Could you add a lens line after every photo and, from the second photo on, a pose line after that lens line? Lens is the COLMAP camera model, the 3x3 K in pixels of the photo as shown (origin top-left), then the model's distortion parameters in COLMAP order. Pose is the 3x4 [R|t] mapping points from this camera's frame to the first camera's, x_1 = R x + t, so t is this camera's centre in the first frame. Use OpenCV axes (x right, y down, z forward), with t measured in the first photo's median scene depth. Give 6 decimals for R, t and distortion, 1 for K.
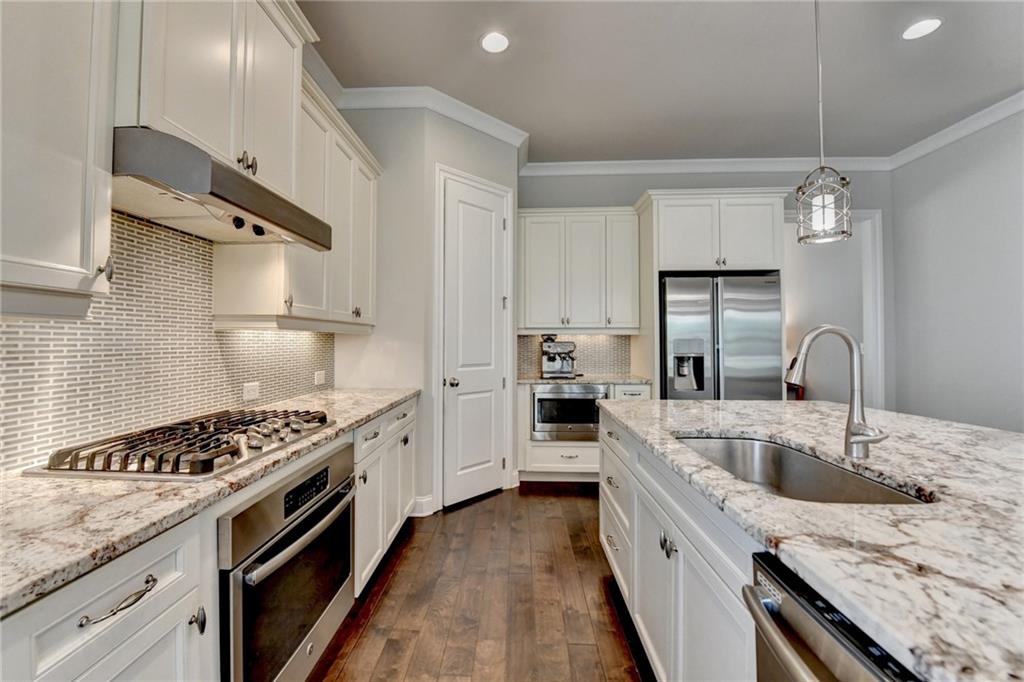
lens RADIAL K [[426.8, 0, 506.9], [0, 426.8, 333.4], [0, 0, 1]] dist [-0.015225, -0.000990]
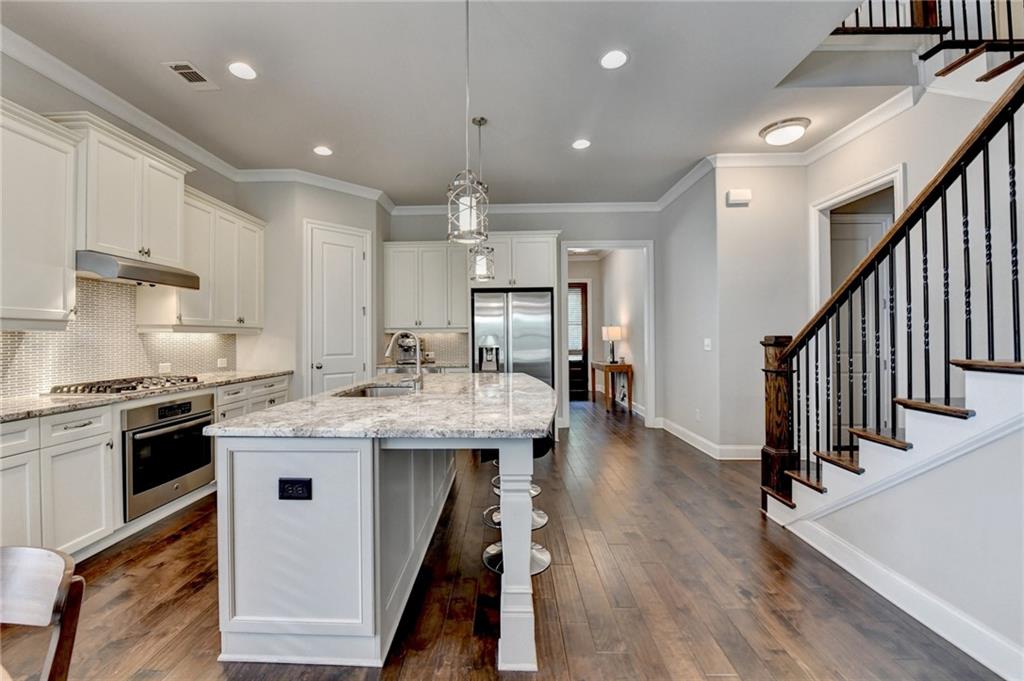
lens RADIAL K [[419.9, 0, 503.3], [0, 419.9, 333.3], [0, 0, 1]] dist [-0.010511, -0.003893]
pose [[0.999600, -0.009186, 0.026764, 0.787991], [0.008994, 0.999933, 0.007273, -0.005859], [-0.026829, -0.007029, 0.999615, -0.784325]]
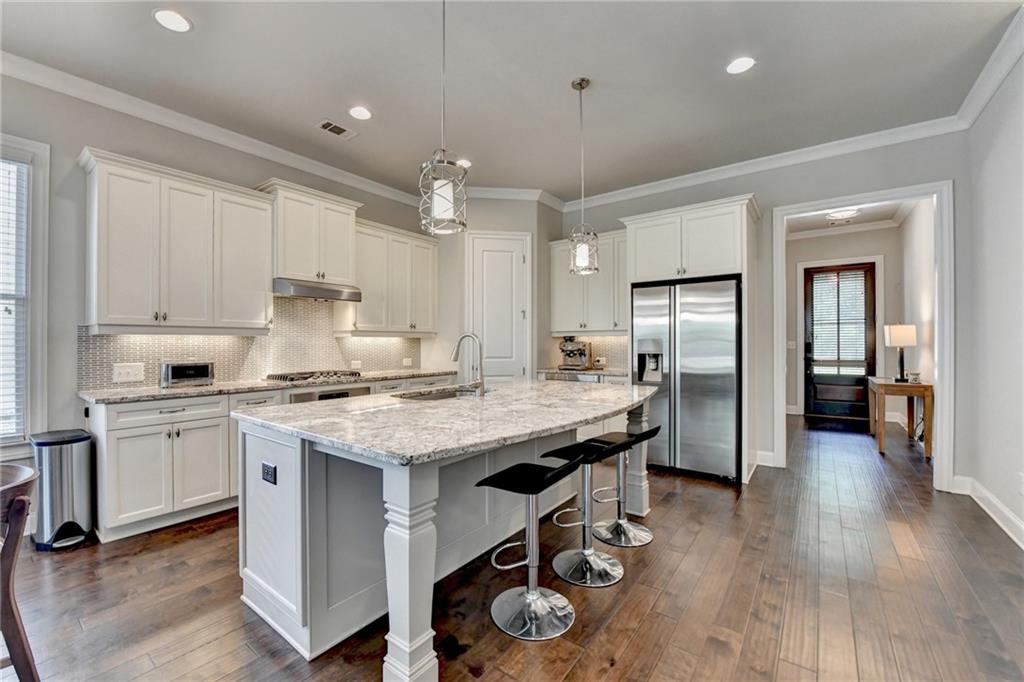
lens RADIAL K [[426.8, 0, 486.9], [0, 426.8, 344.6], [0, 0, 1]] dist [-0.015225, -0.000990]
pose [[0.815926, -0.002623, -0.578150, 1.338945], [0.014922, 0.999752, 0.016524, 0.005752], [0.577963, -0.022110, 0.815763, -0.445750]]
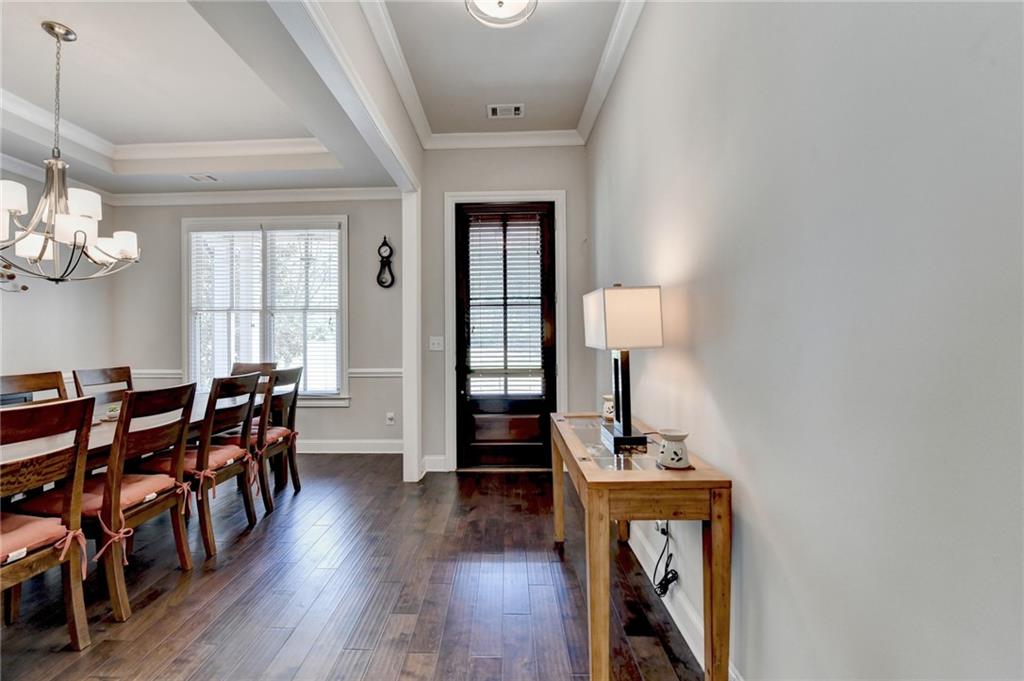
lens RADIAL K [[419.9, 0, 498.5], [0, 419.9, 339.9], [0, 0, 1]] dist [-0.010511, -0.003893]
pose [[0.999566, -0.007870, 0.028386, 1.617890], [0.007281, 0.999757, 0.020789, 0.058794], [-0.028543, -0.020573, 0.999381, 2.234520]]
